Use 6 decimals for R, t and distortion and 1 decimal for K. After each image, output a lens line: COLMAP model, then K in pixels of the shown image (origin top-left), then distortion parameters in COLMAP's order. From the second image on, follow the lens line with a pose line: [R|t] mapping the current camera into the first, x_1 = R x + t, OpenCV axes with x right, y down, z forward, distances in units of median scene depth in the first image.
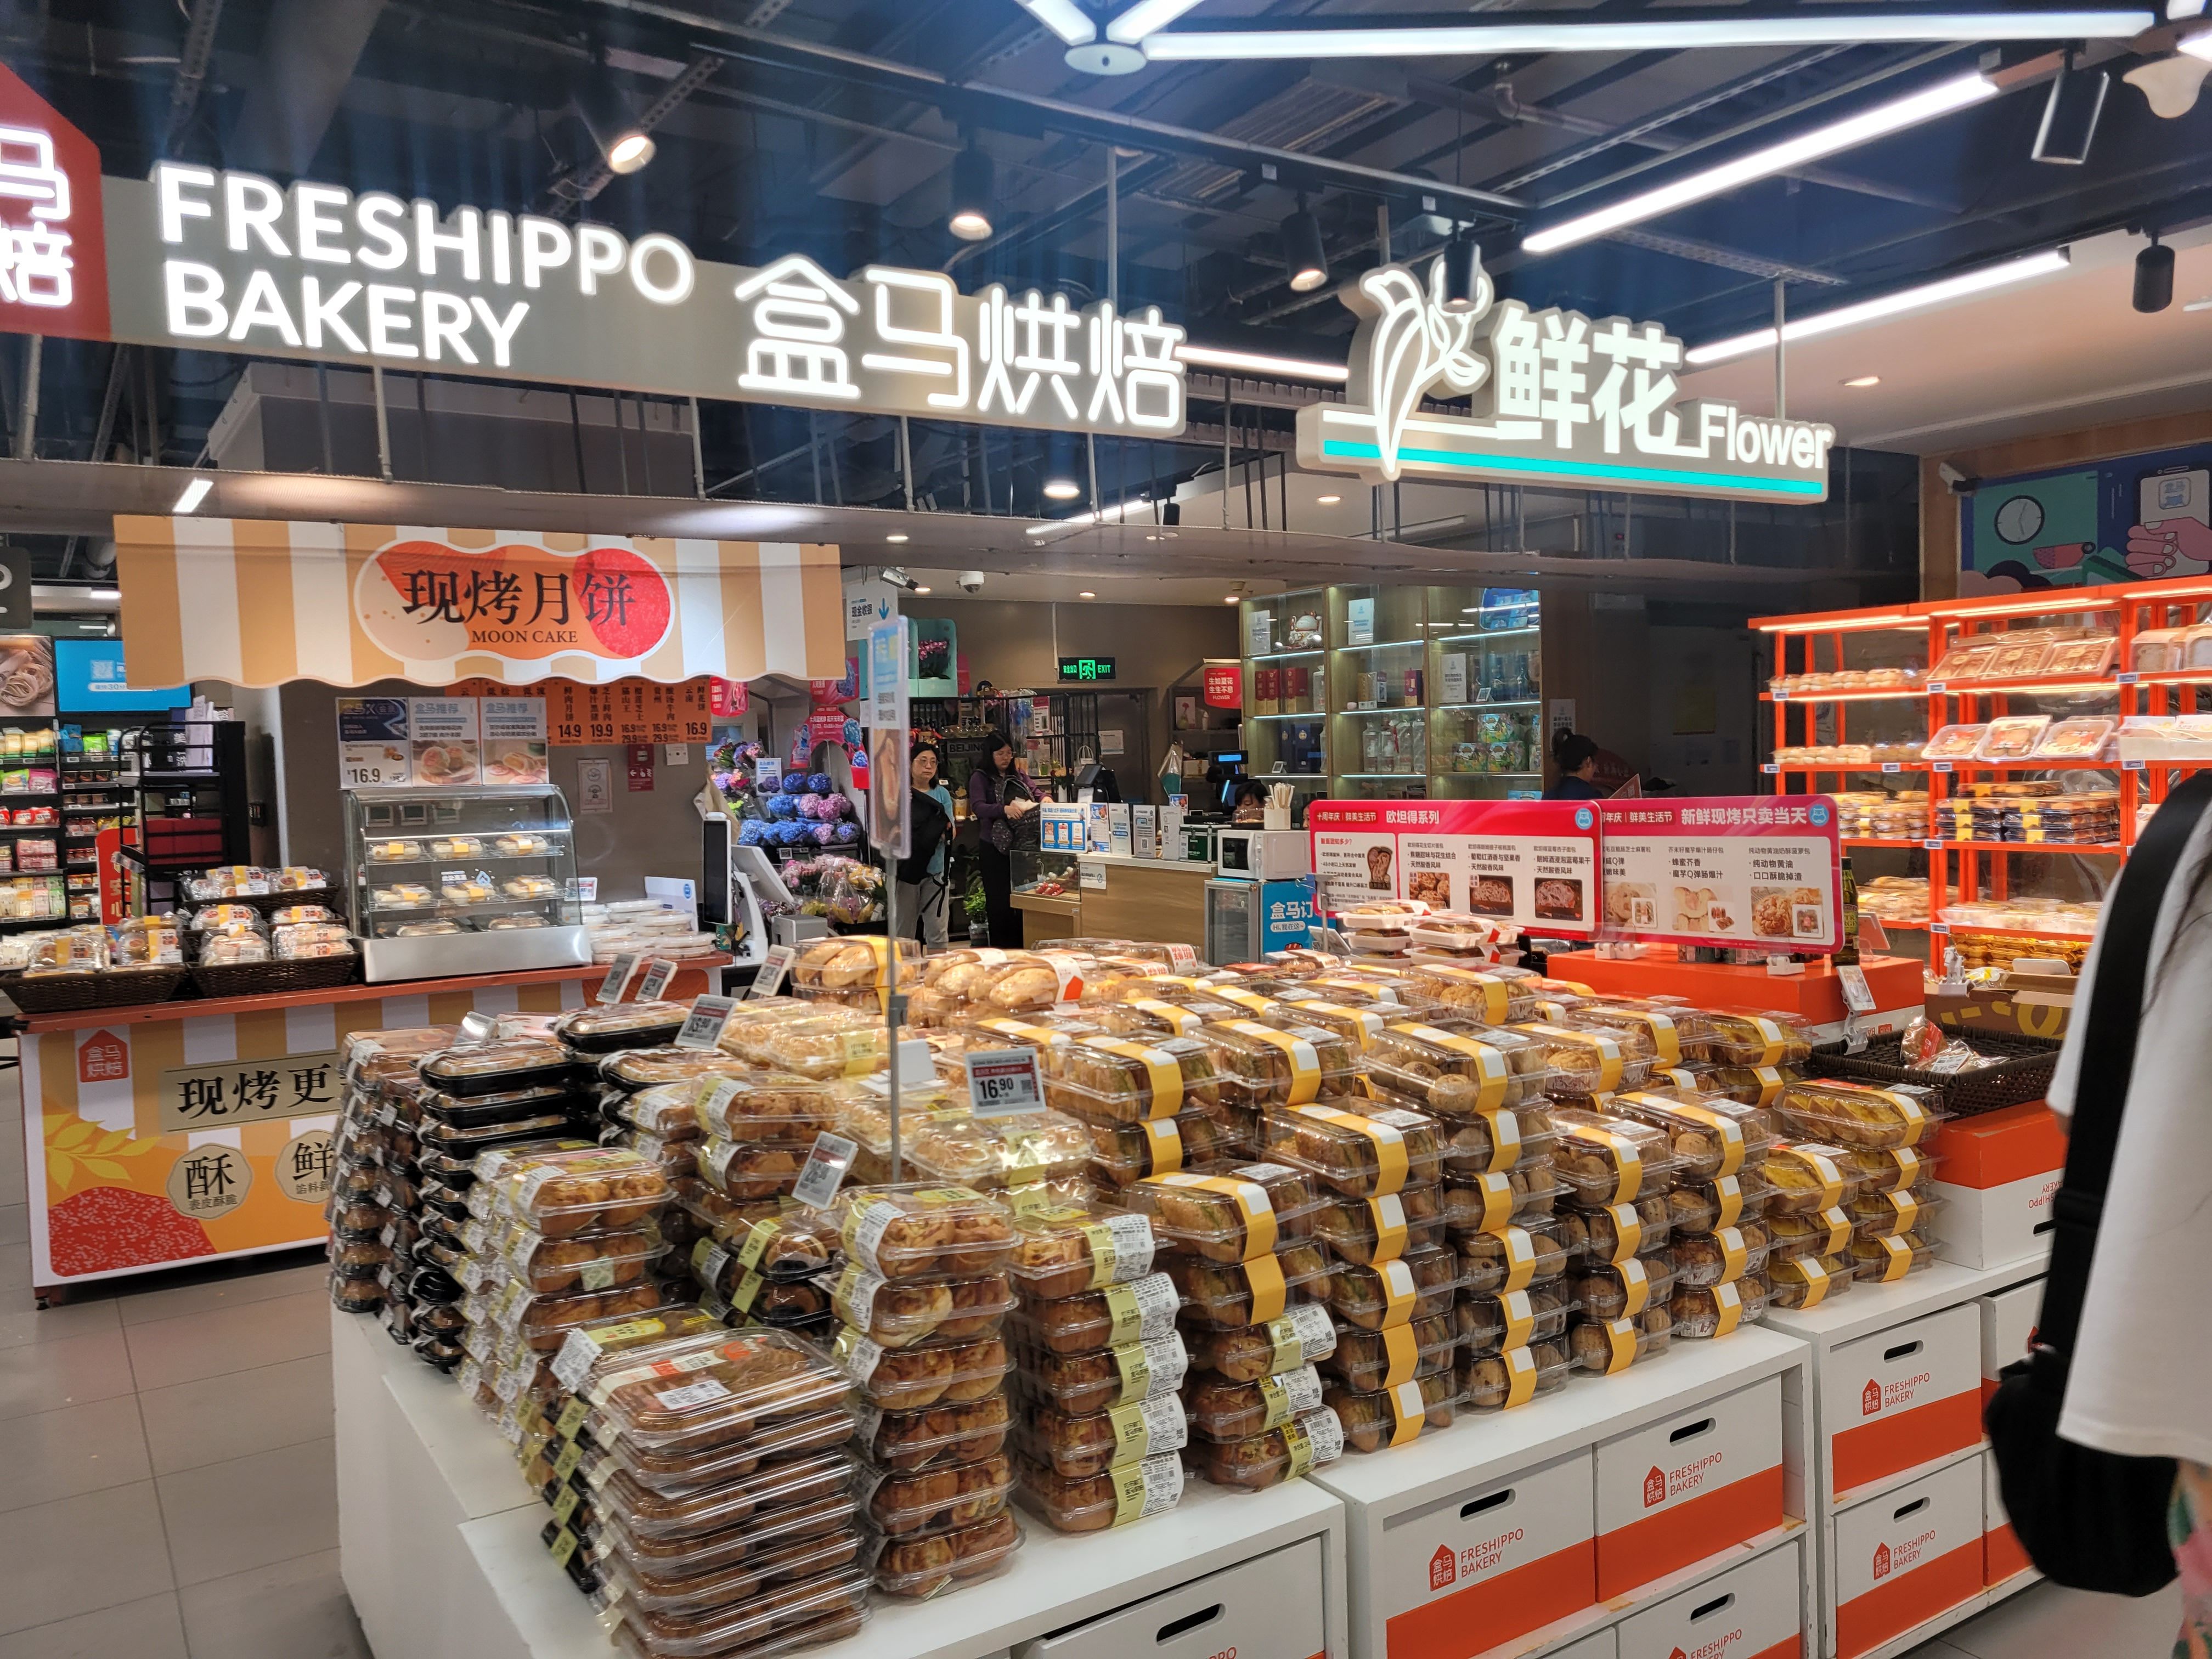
lens RADIAL K [[1656.2, 0, 1105.2], [0, 1656.2, 832.3], [0, 0, 1]] dist [0.046318, 0.001447]
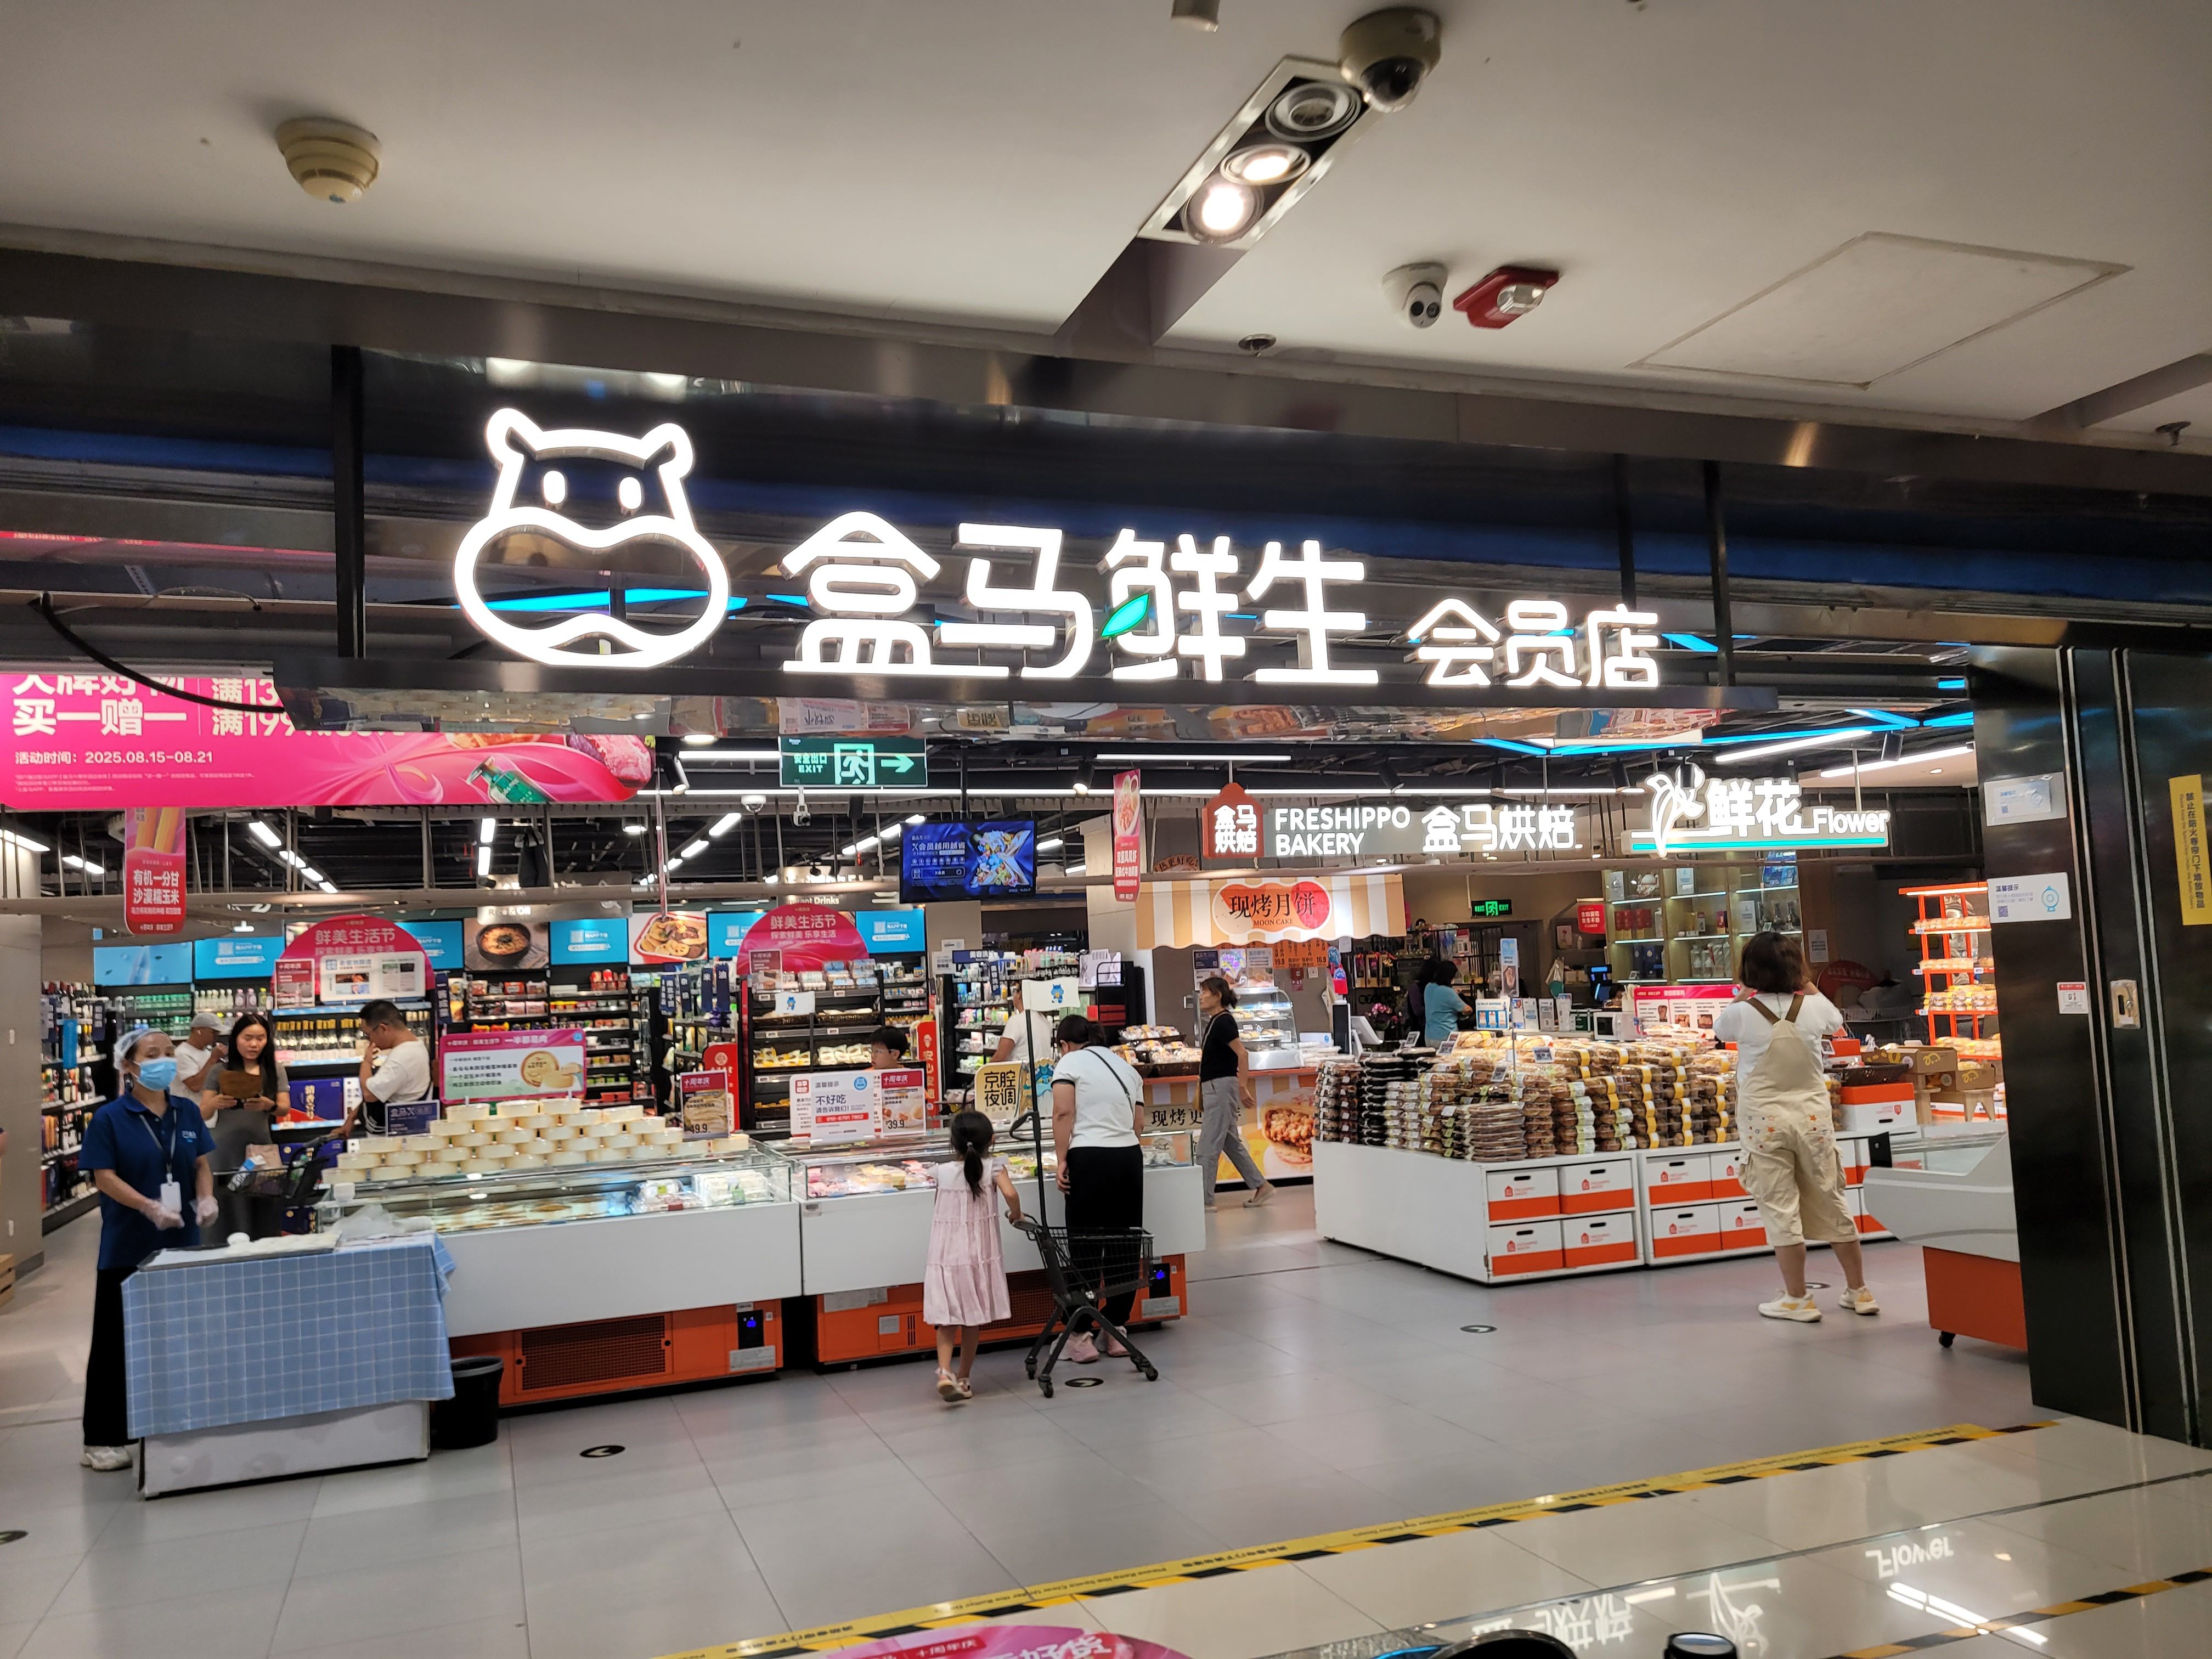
lens RADIAL K [[1656.2, 0, 1097.2], [0, 1656.2, 851.7], [0, 0, 1]] dist [0.046318, 0.001447]
pose [[0.976273, -0.031717, -0.214206, -0.125969], [0.006481, 0.993052, -0.117501, 0.069688], [0.216444, 0.113325, 0.969696, -1.693061]]
